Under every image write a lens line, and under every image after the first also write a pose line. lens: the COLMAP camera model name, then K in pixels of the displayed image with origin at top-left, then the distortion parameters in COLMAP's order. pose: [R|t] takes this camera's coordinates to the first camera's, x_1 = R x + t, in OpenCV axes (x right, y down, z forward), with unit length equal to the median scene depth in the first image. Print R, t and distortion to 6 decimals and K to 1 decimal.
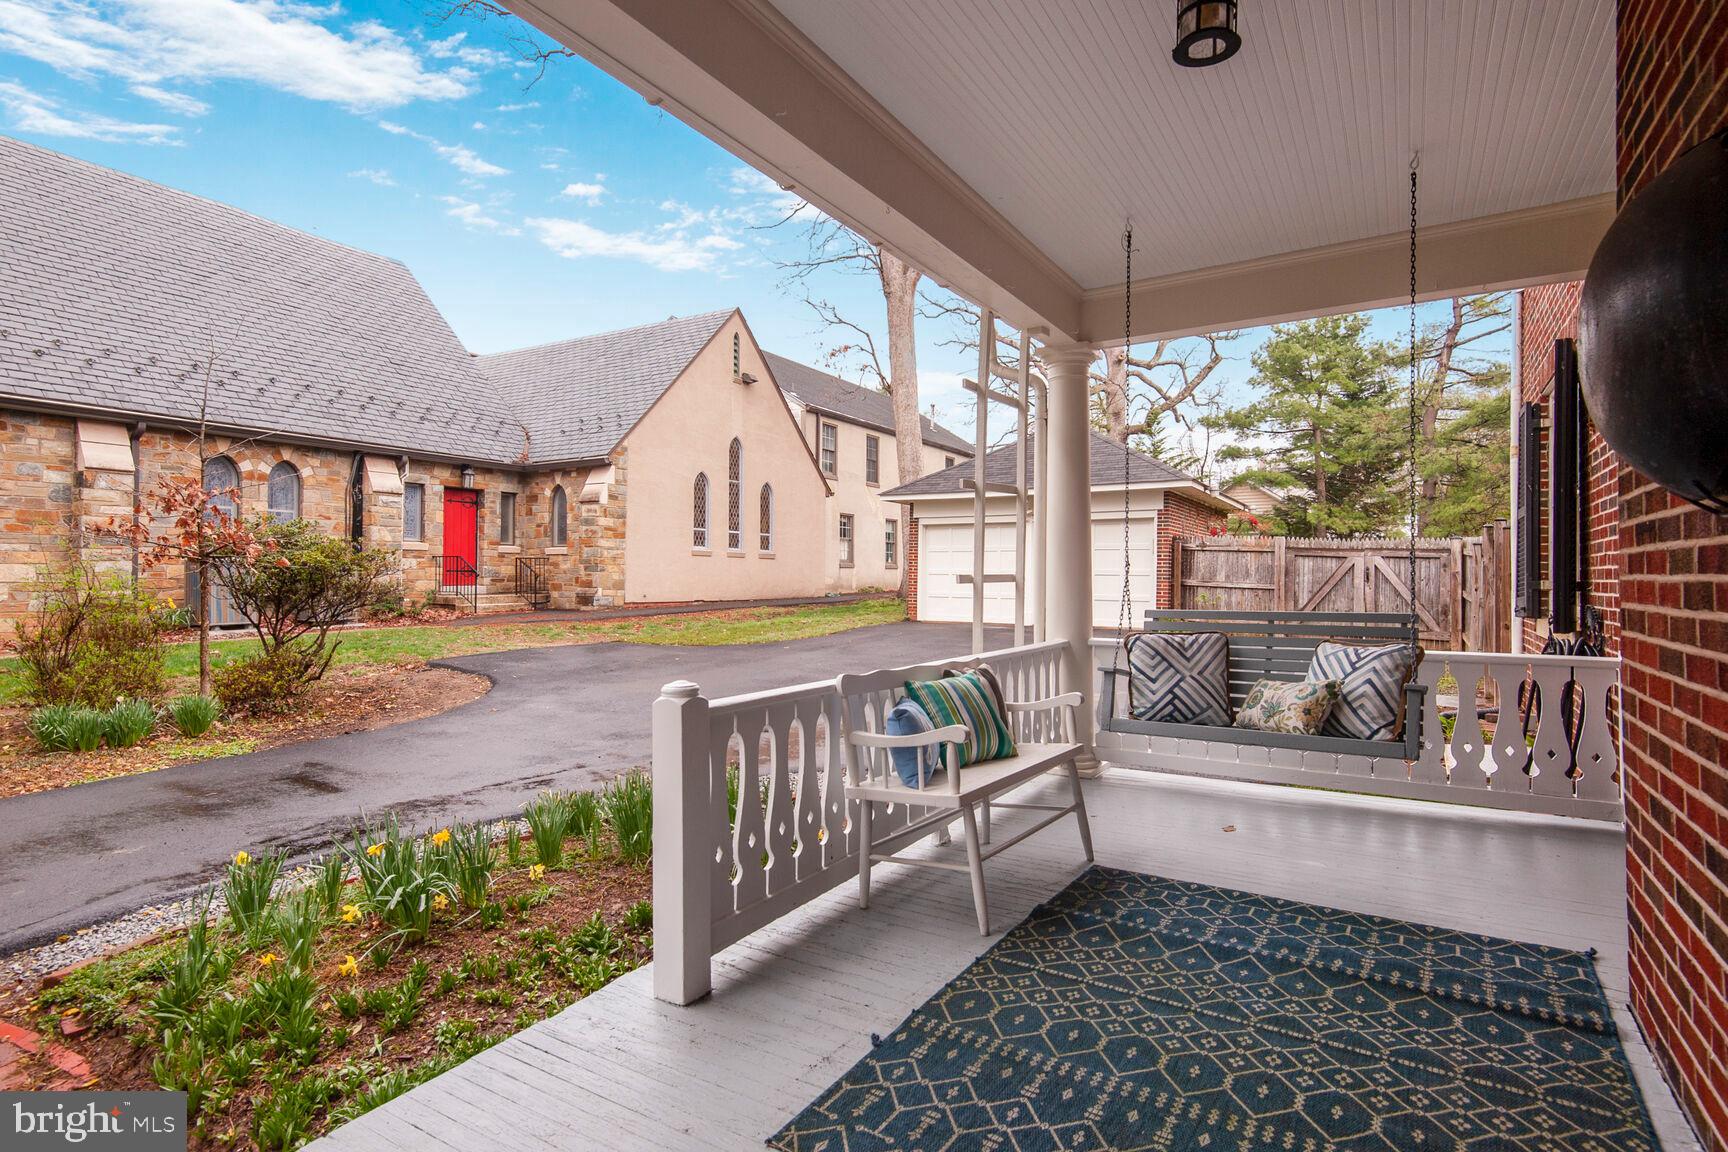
lens RADIAL K [[852.6, 0, 866.7], [0, 852.6, 573.8], [0, 0, 1]] dist [0.014685, -0.000260]
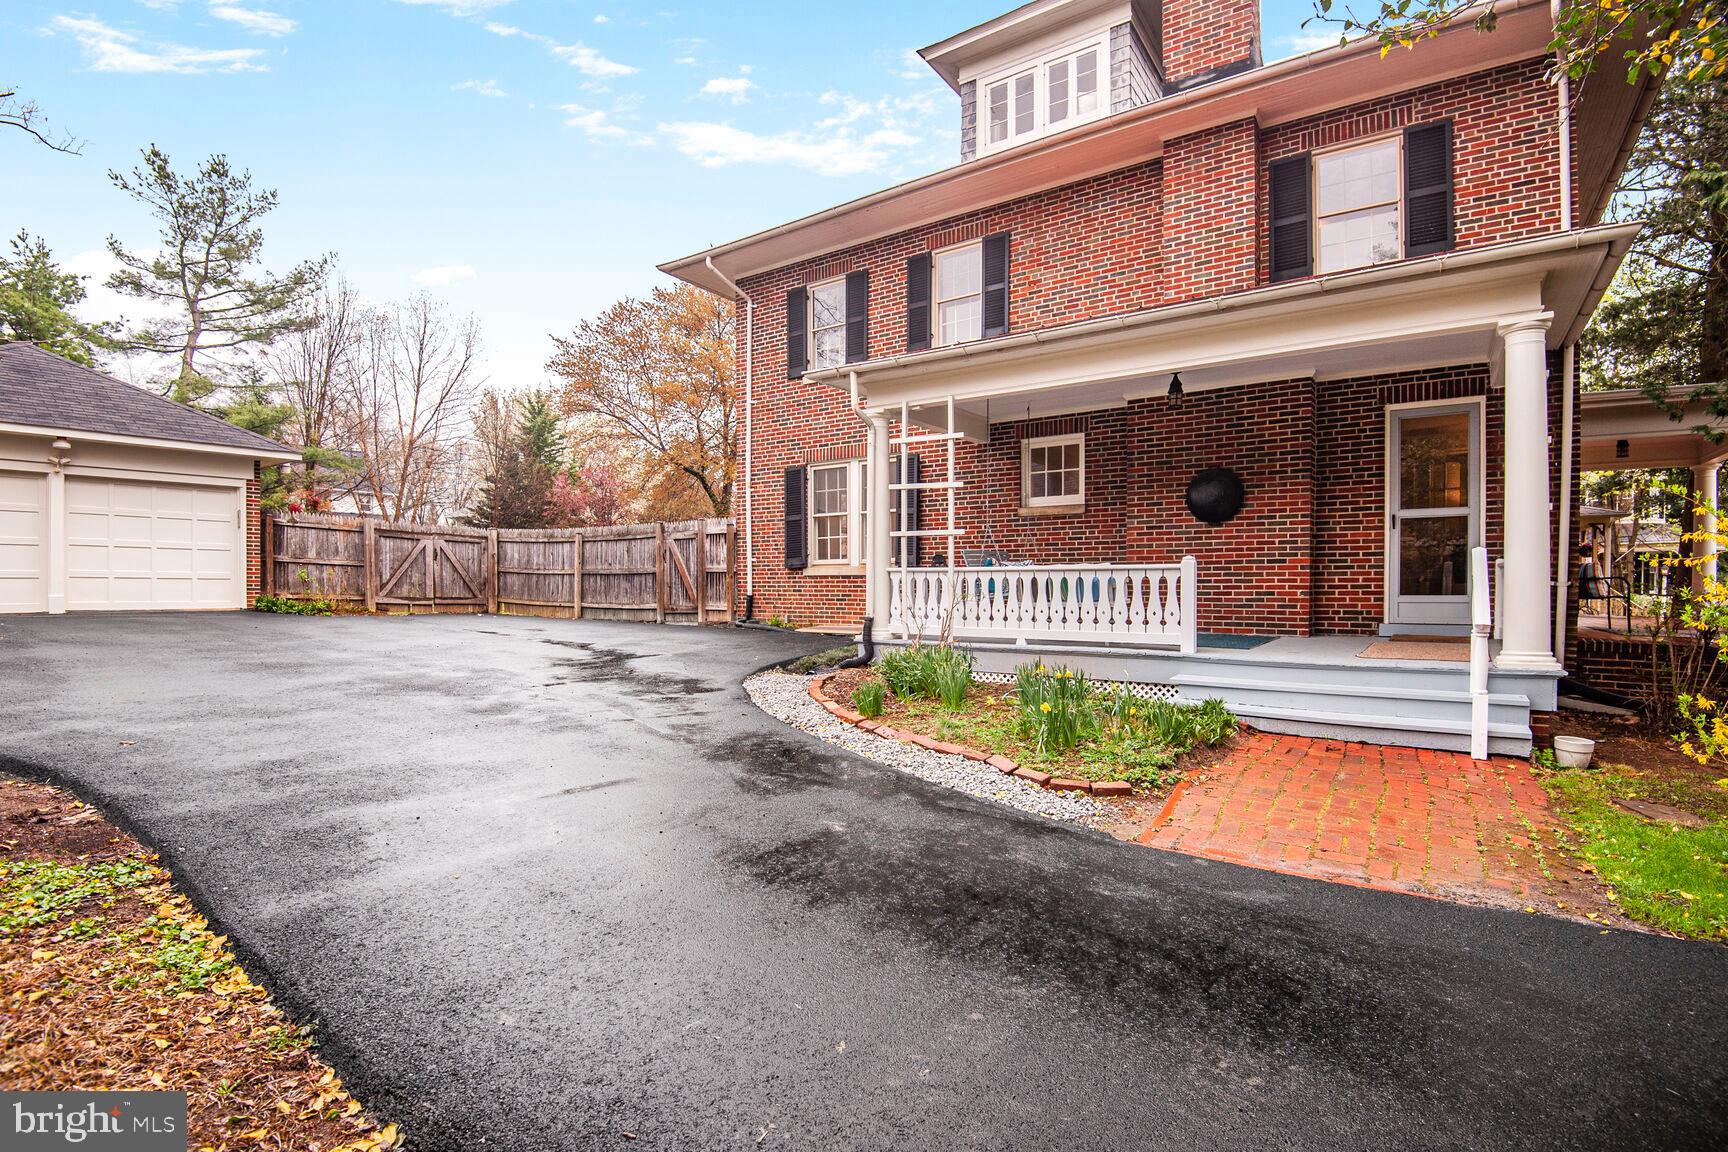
lens RADIAL K [[852.6, 0, 862.0], [0, 852.6, 587.0], [0, 0, 1]] dist [0.014685, -0.000260]
pose [[0.041104, -0.005458, 0.999140, -0.479424], [-0.000109, 0.999985, 0.005467, 0.031225], [-0.999155, -0.000334, 0.041103, 0.245190]]
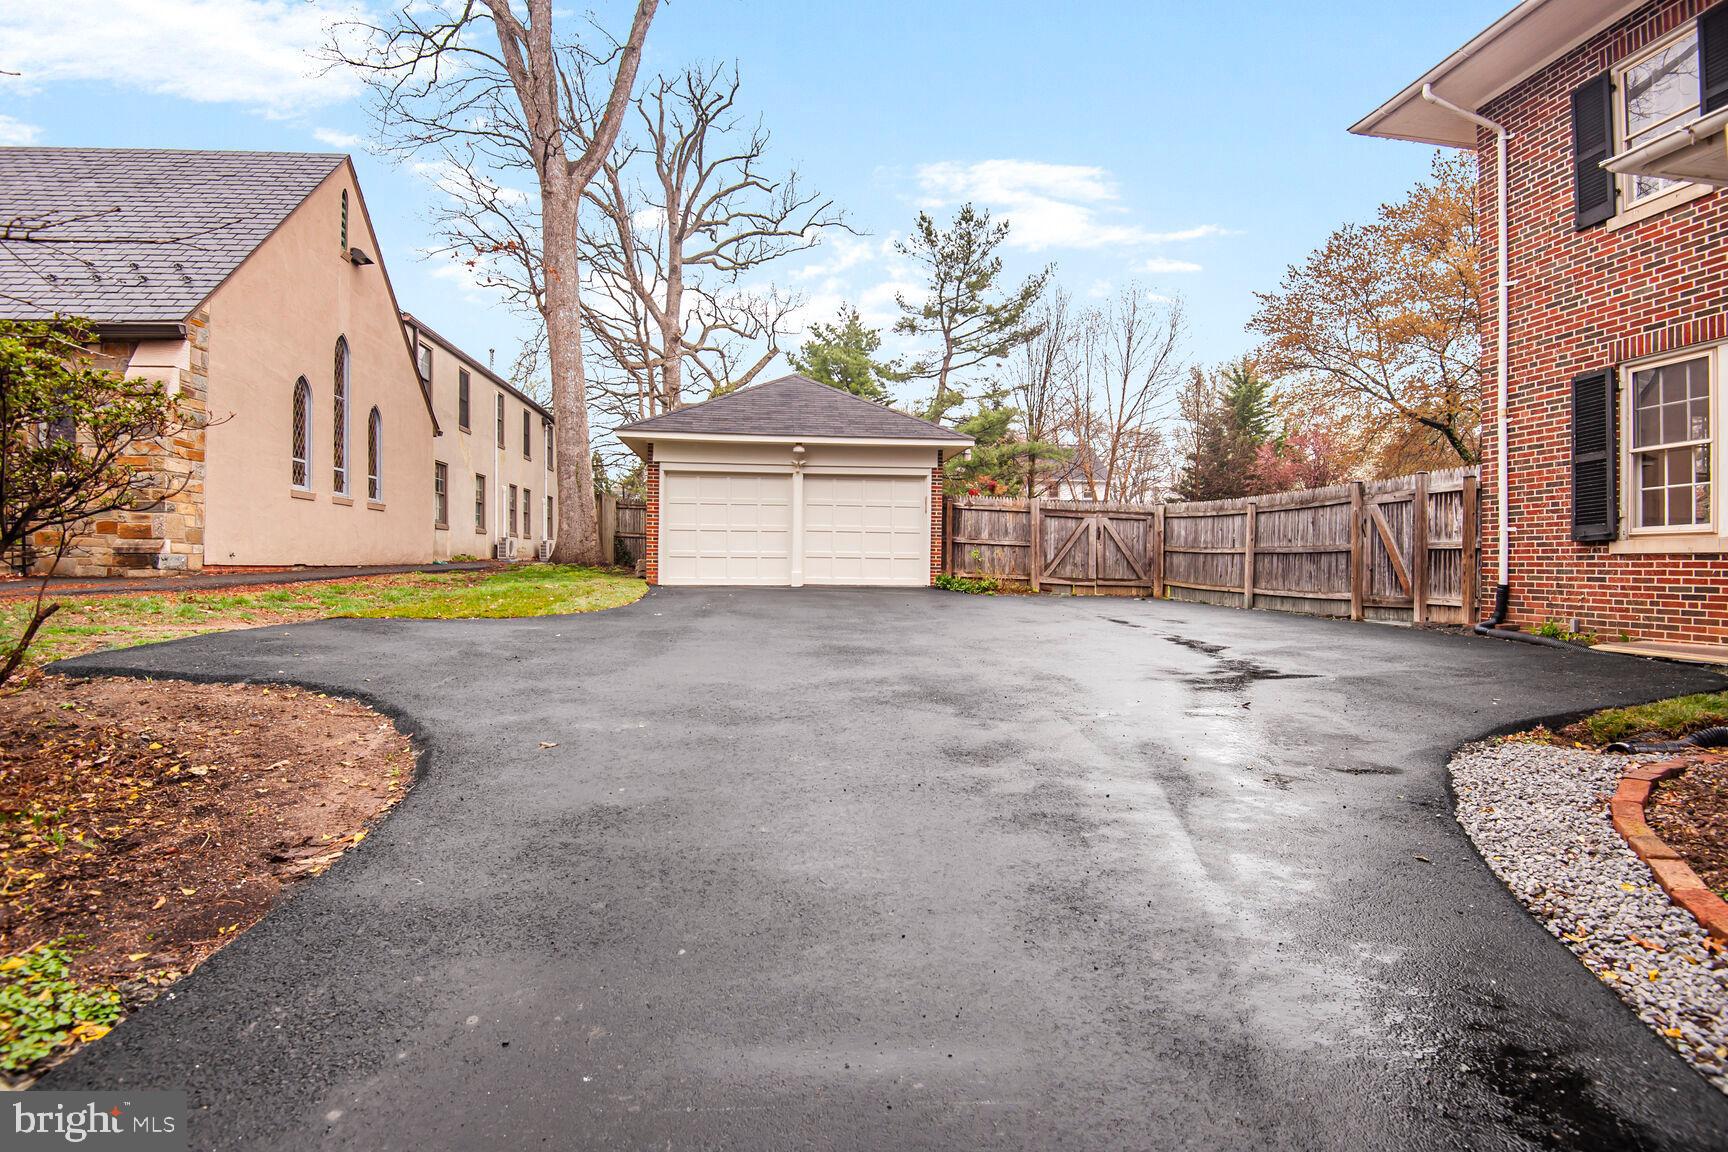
lens RADIAL K [[800.7, 0, 859.3], [0, 800.7, 578.8], [0, 0, 1]] dist [-0.039868, -0.005066]
pose [[0.776207, -0.011328, 0.630376, -0.274951], [-0.003040, 0.999760, 0.021708, 0.030741], [-0.630470, -0.018766, 0.775986, 0.265518]]
